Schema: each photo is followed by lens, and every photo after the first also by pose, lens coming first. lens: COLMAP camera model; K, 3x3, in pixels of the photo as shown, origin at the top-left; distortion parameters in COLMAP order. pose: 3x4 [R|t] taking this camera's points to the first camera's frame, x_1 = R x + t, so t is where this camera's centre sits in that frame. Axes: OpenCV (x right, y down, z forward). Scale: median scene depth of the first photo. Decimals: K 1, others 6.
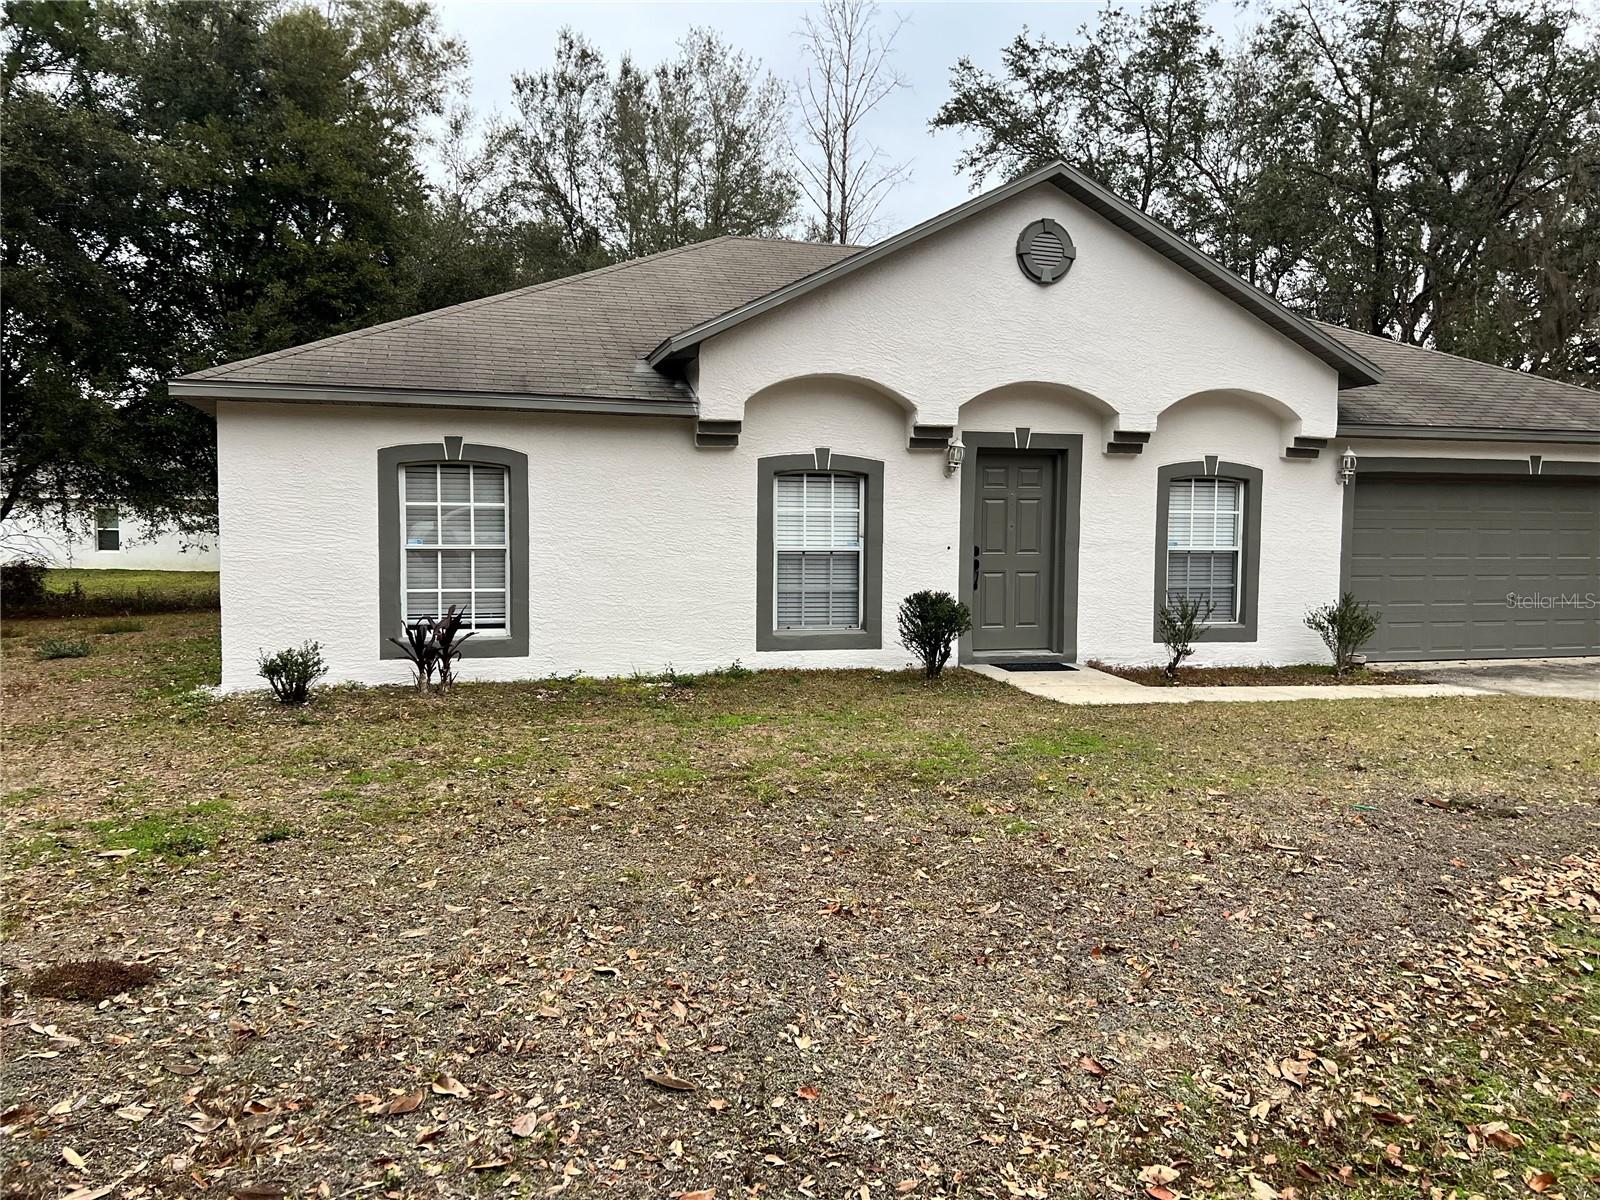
lens RADIAL K [[1202.9, 0, 800.0], [0, 1202.9, 600.0], [0, 0, 1]] dist [0.046418, -0.055014]
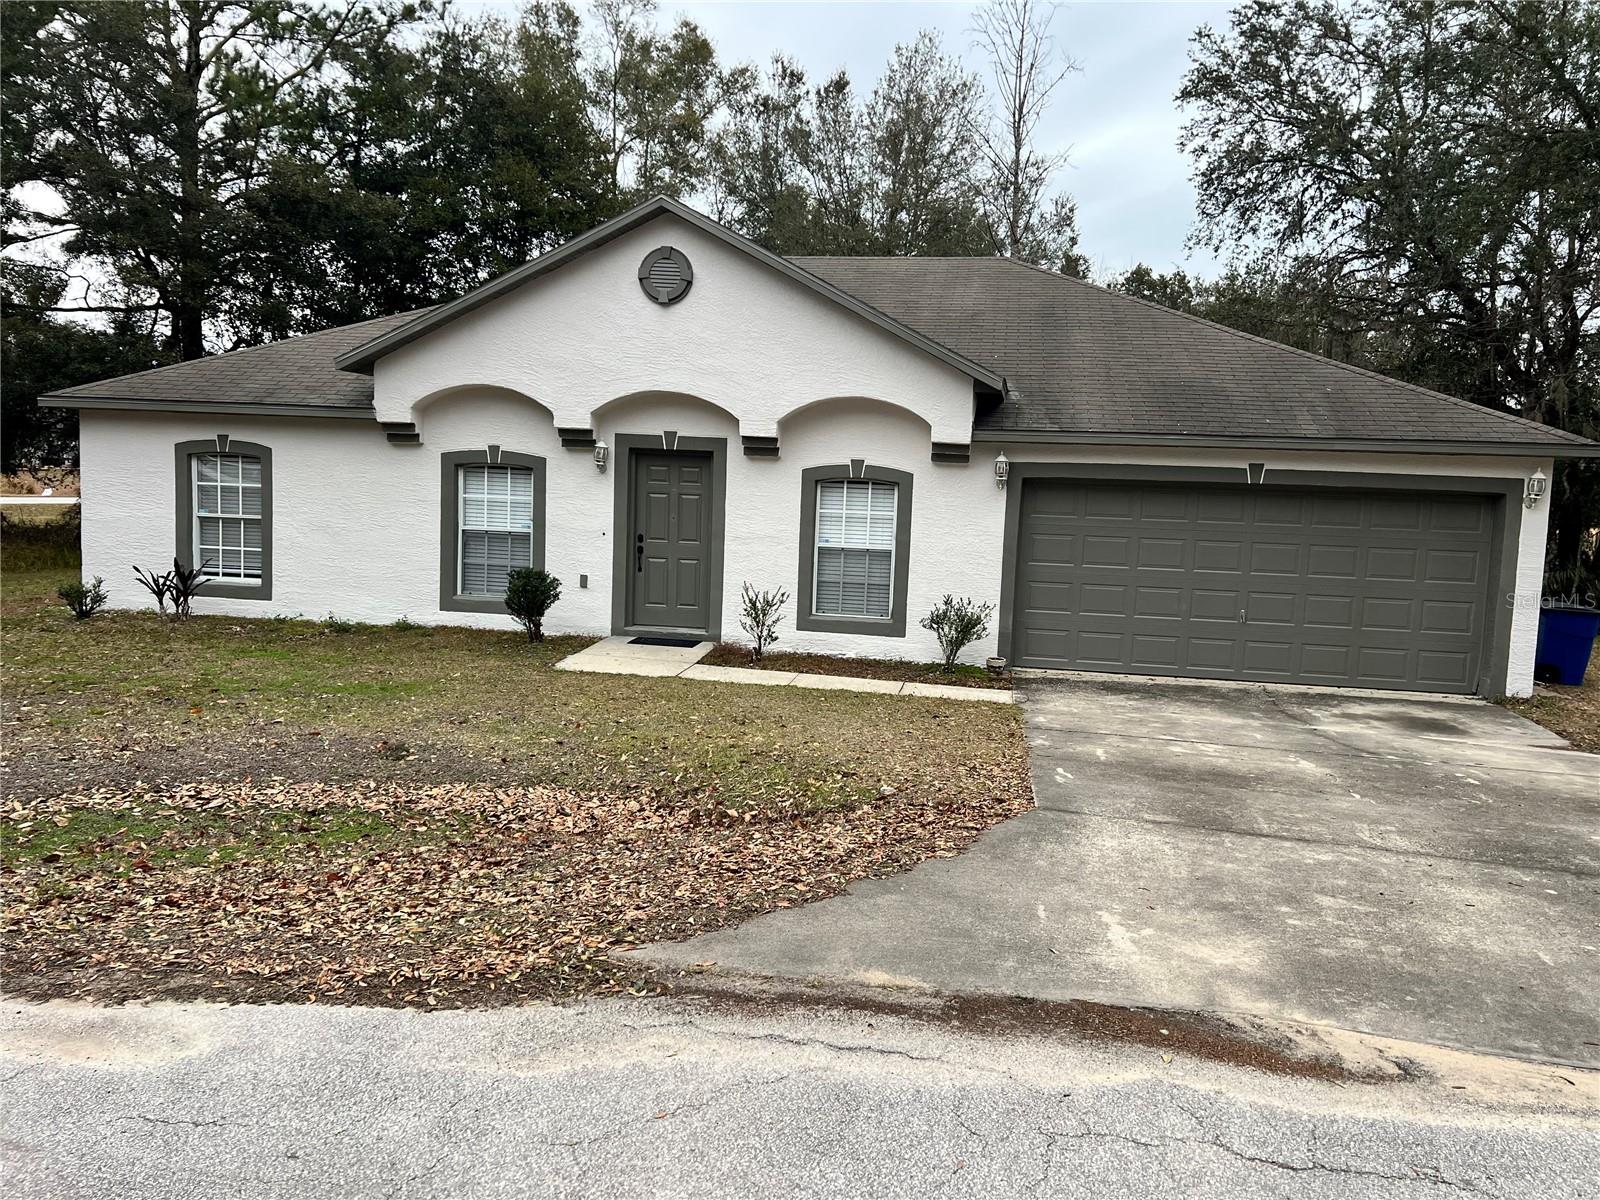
lens RADIAL K [[1017.3, 0, 838.9], [0, 1017.3, 594.2], [0, 0, 1]] dist [0.079718, -0.038173]
pose [[0.917225, 0.058991, -0.393978, 0.736688], [-0.061934, 0.998066, 0.005253, -0.004590], [0.393526, 0.019583, 0.919105, 0.180867]]
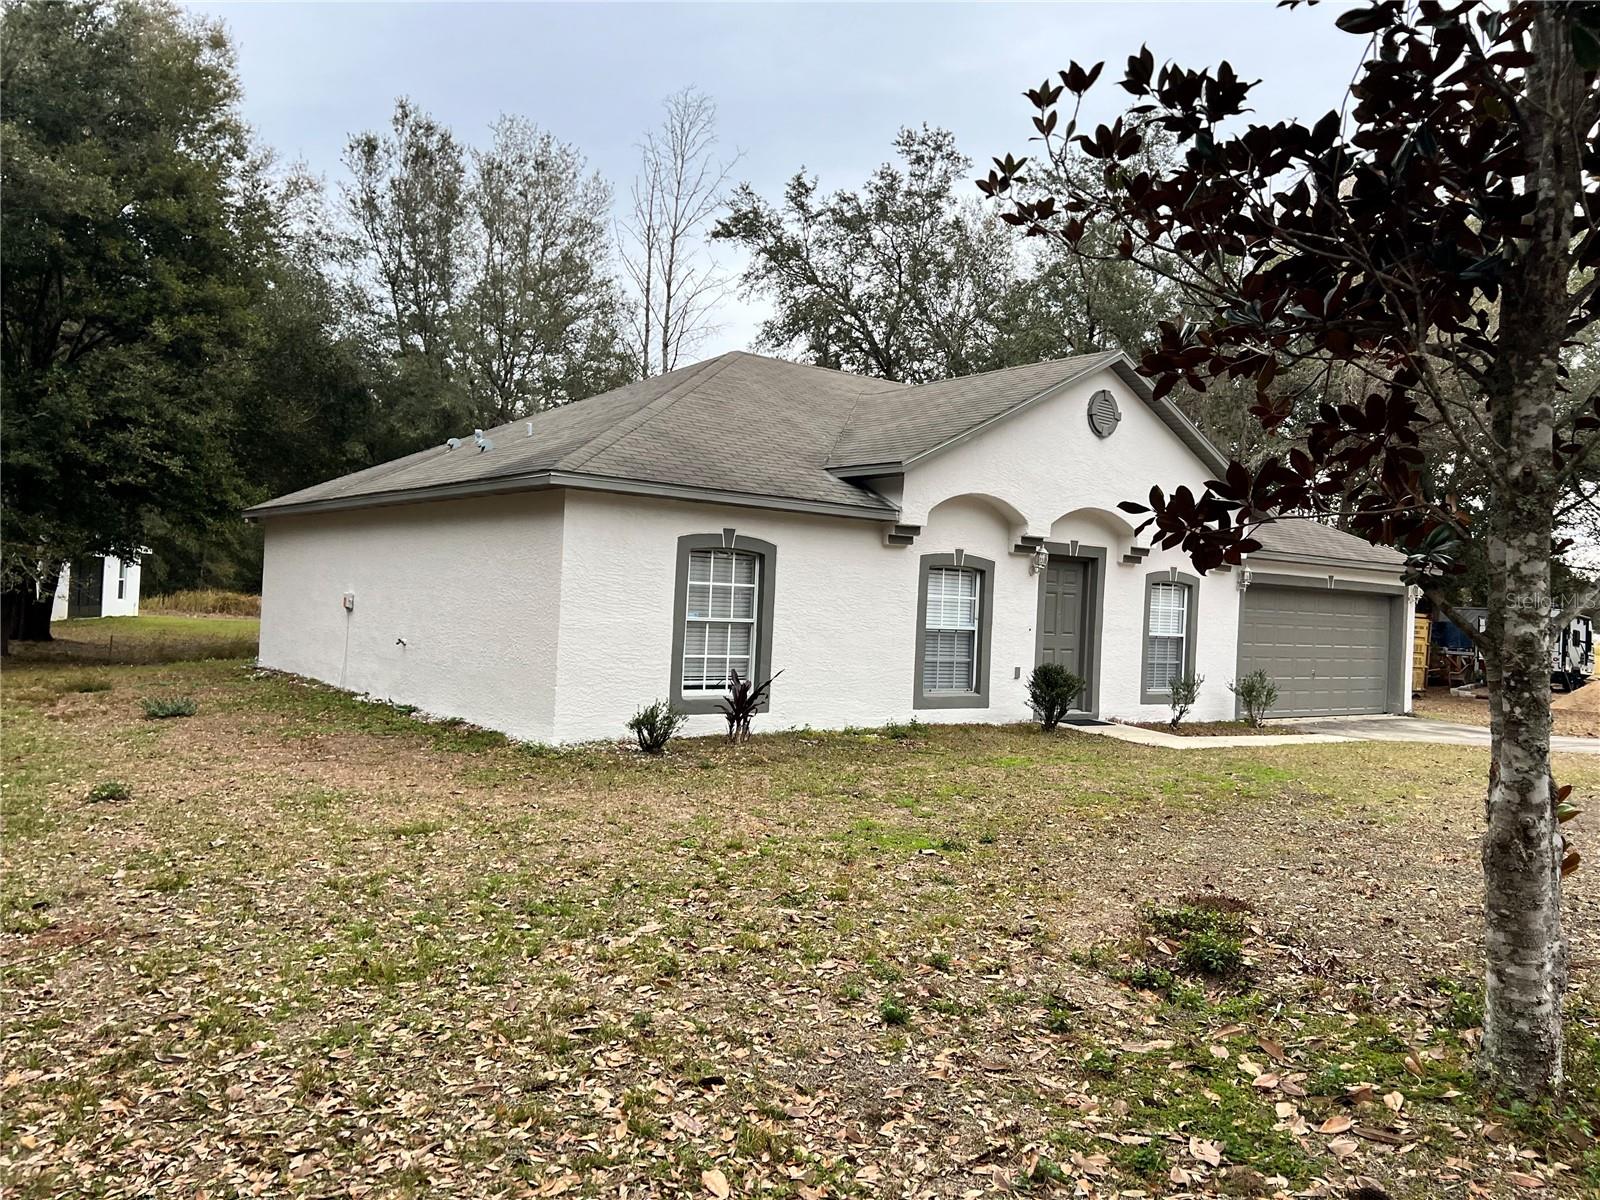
lens RADIAL K [[1225.3, 0, 800.0], [0, 1225.3, 600.0], [0, 0, 1]] dist [0.004109, 0.000451]
pose [[0.930030, 0.034827, 0.365830, -0.596728], [-0.014218, 0.998164, -0.058879, 0.005463], [-0.367209, 0.049557, 0.928817, -0.136841]]
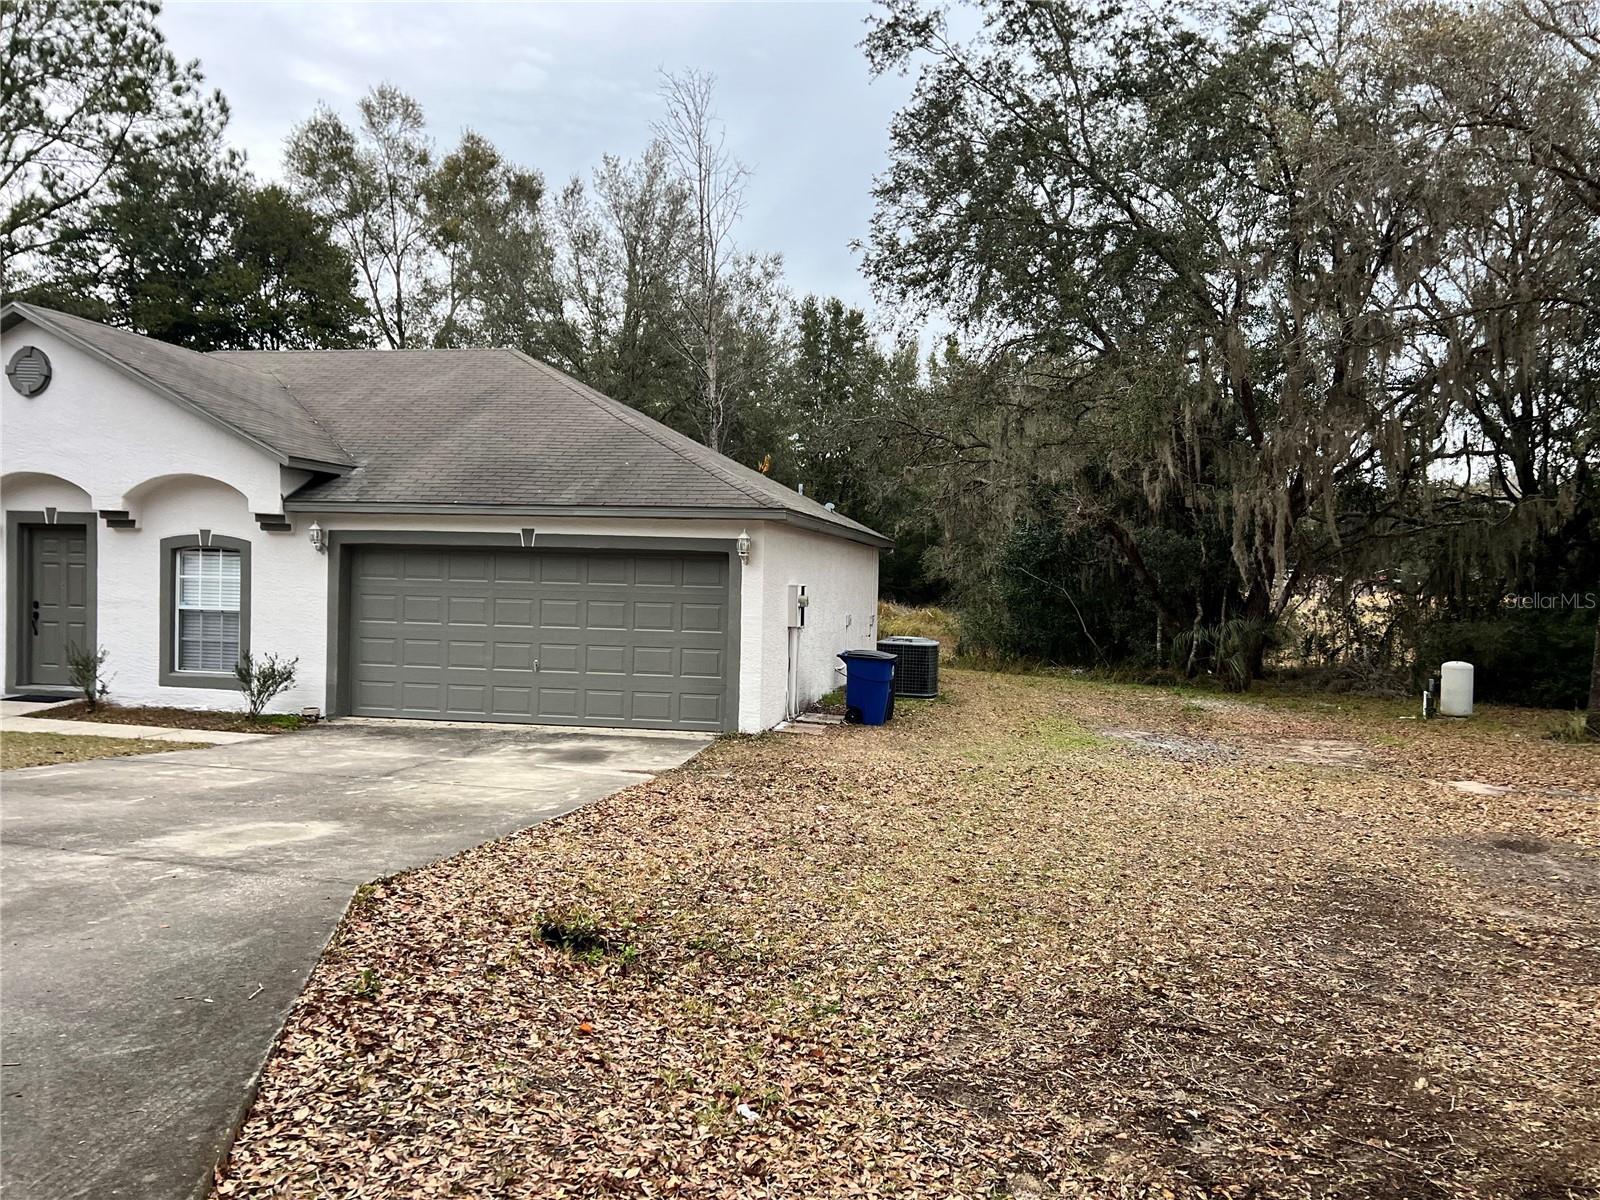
lens RADIAL K [[1017.3, 0, 838.9], [0, 1017.3, 594.2], [0, 0, 1]] dist [0.079718, -0.038173]
pose [[0.895913, 0.012354, -0.444057, 1.444999], [-0.051363, 0.995790, -0.075924, -0.011862], [0.441250, 0.090829, 0.892776, 0.397332]]
